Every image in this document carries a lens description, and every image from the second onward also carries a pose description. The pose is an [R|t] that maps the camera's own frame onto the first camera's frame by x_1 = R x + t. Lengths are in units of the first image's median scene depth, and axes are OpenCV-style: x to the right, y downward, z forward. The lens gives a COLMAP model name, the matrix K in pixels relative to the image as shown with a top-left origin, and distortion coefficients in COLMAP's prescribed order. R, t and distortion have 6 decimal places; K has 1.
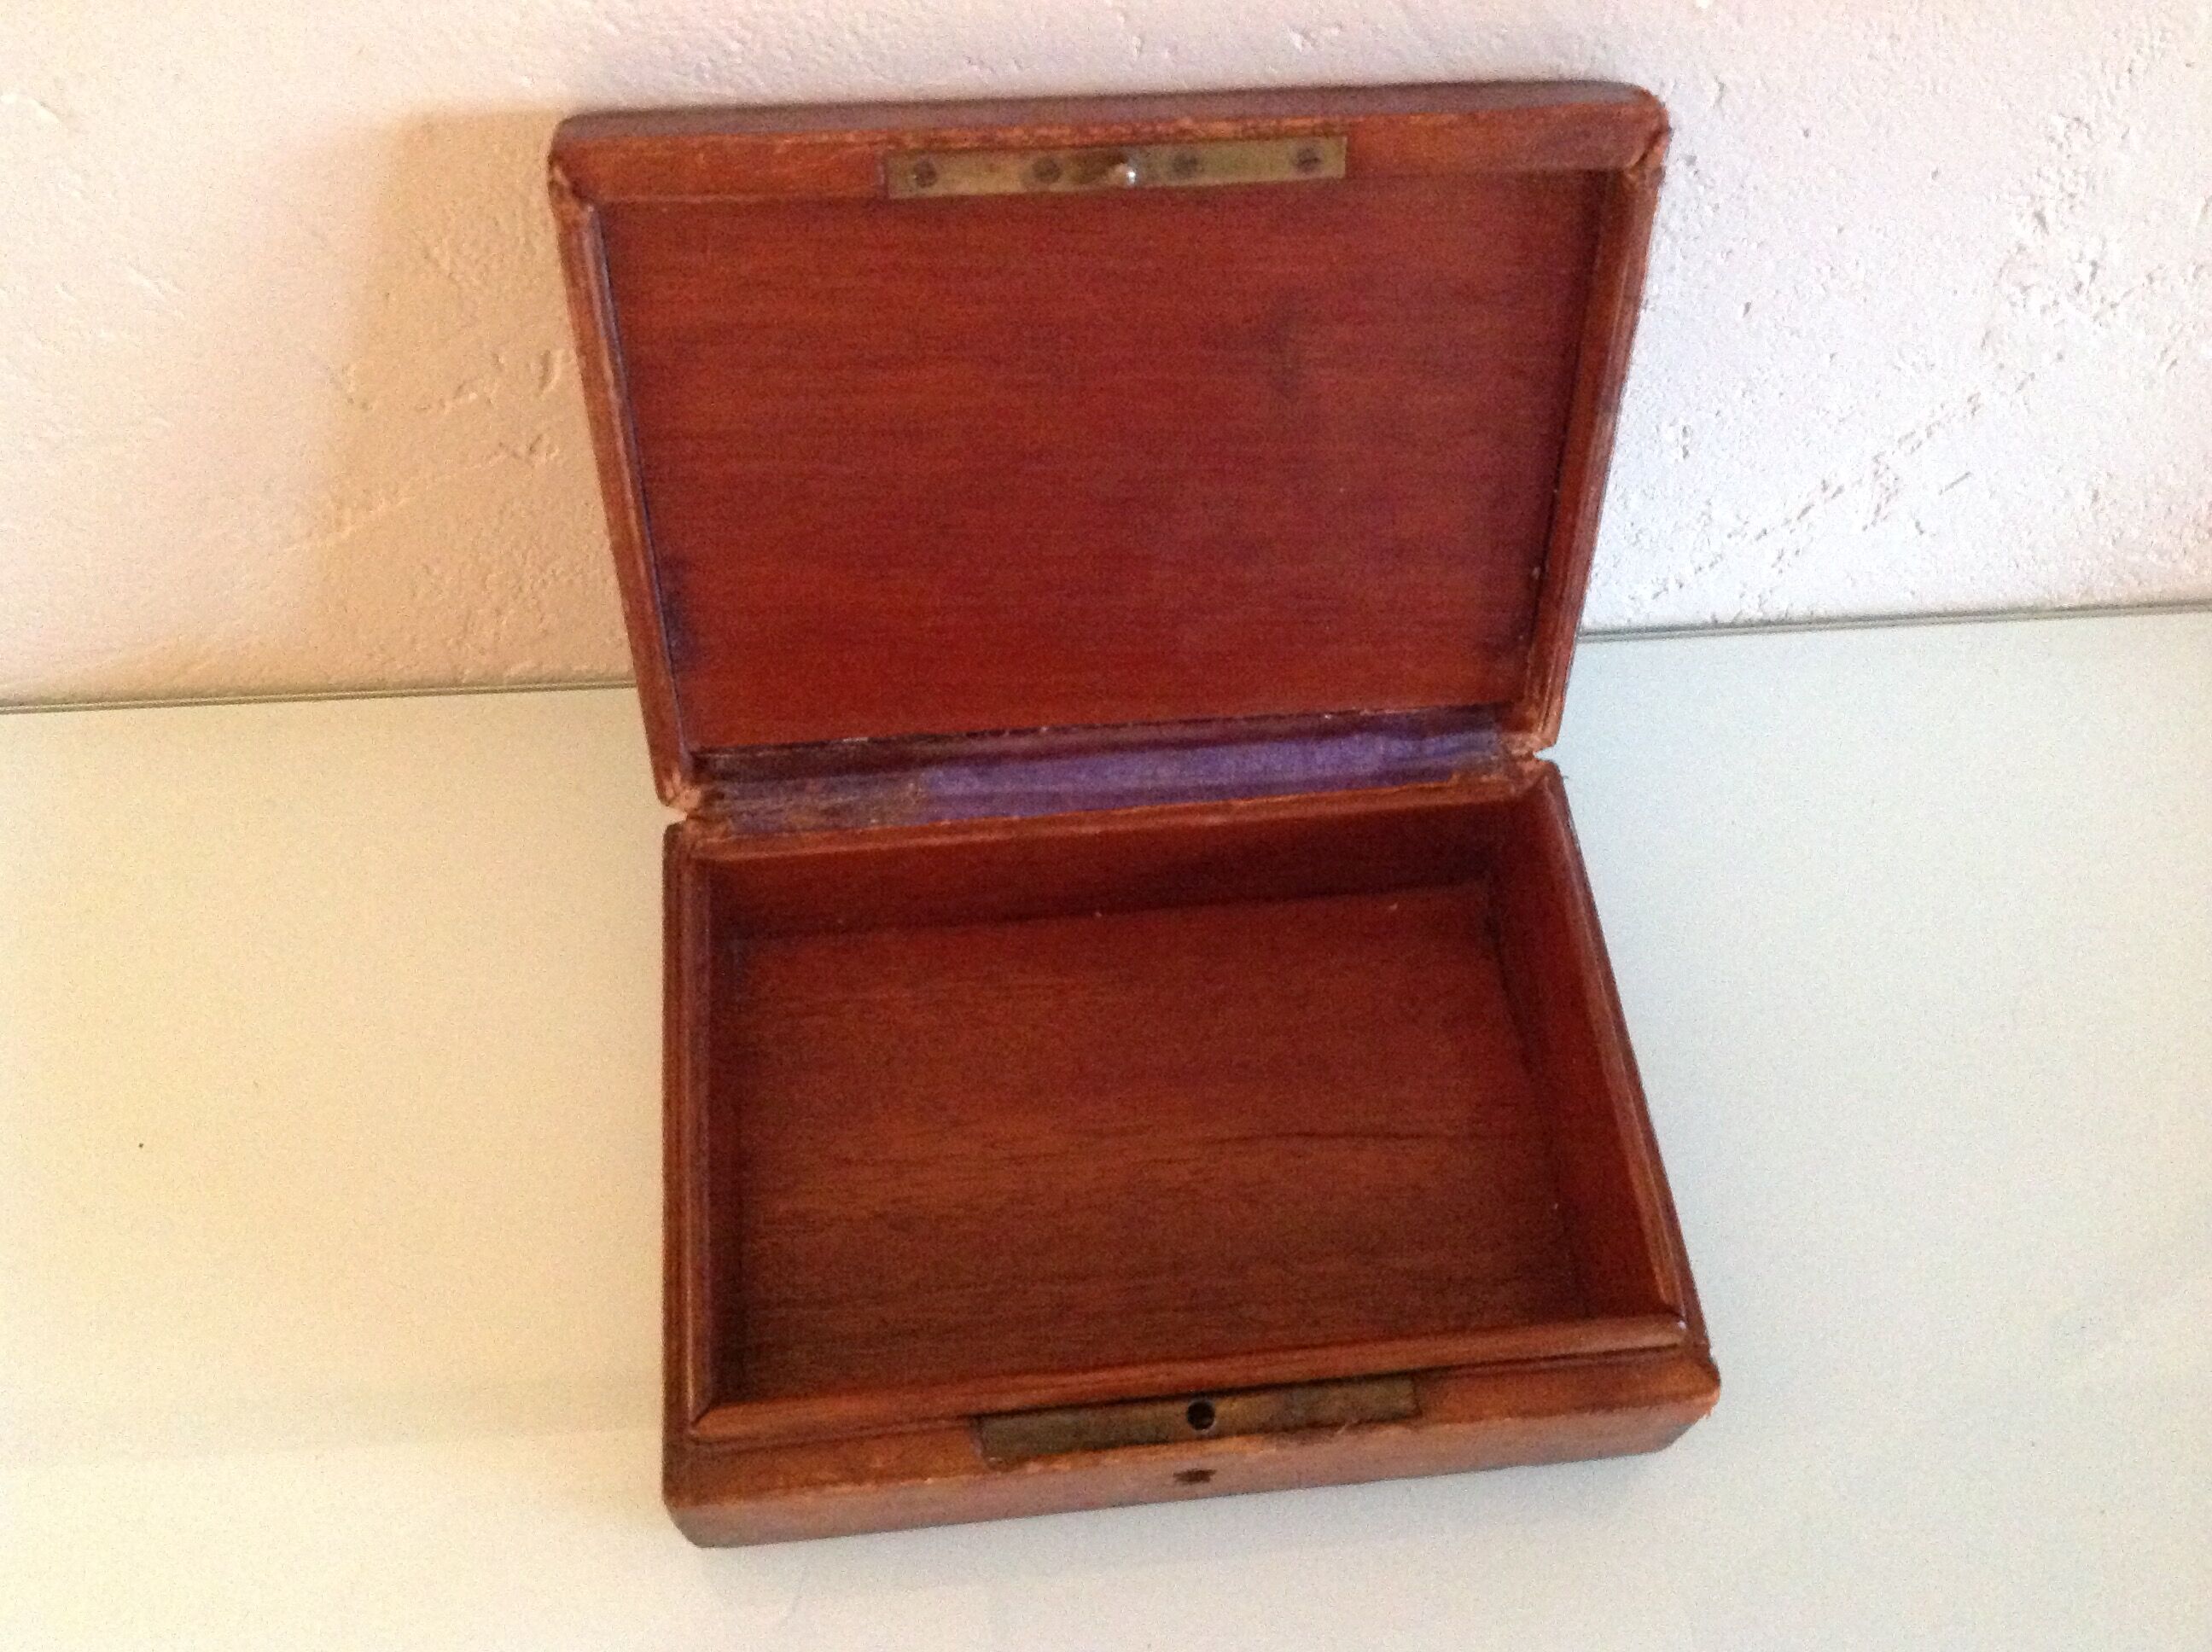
lens RADIAL K [[2226.4, 0, 1106.0], [0, 2226.4, 826.0], [0, 0, 1]] dist [0.100313, -0.272737]
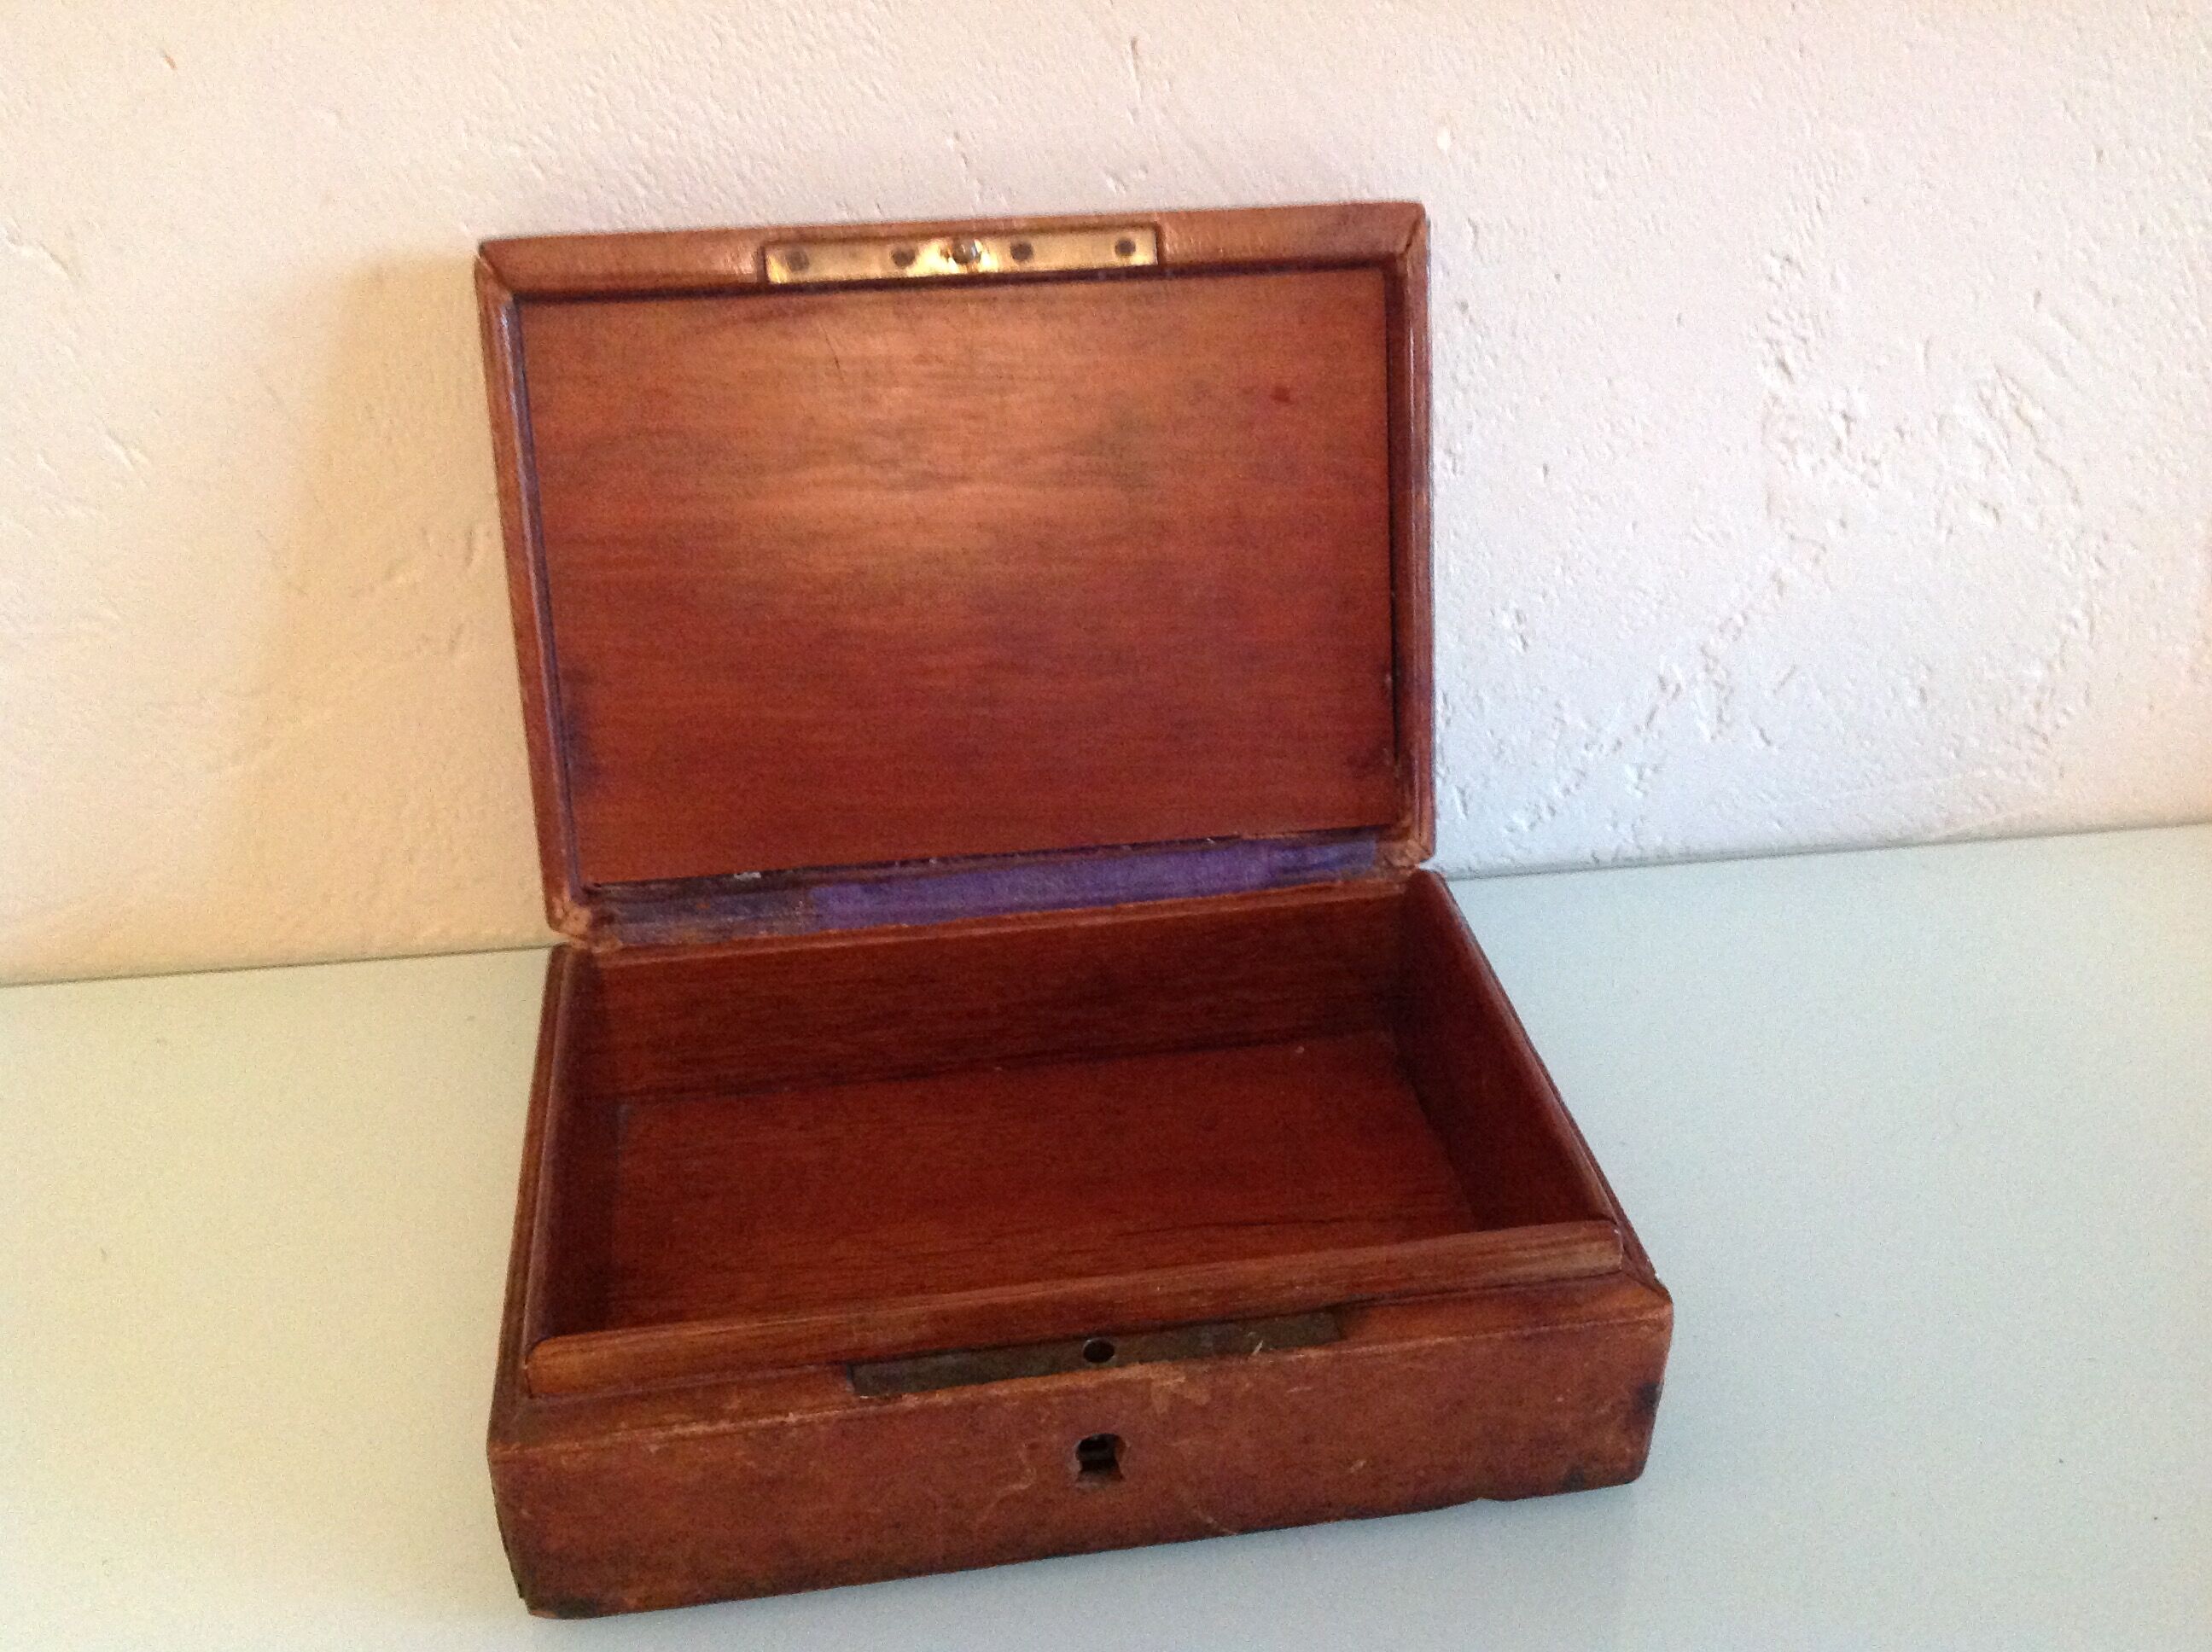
lens RADIAL K [[2226.4, 0, 1106.0], [0, 2226.4, 826.0], [0, 0, 1]] dist [0.100313, -0.272737]
pose [[0.998212, -0.058403, 0.012715, 0.040213], [0.056936, 0.864356, -0.499647, 0.468653], [0.018190, 0.499478, 0.866136, 0.111465]]
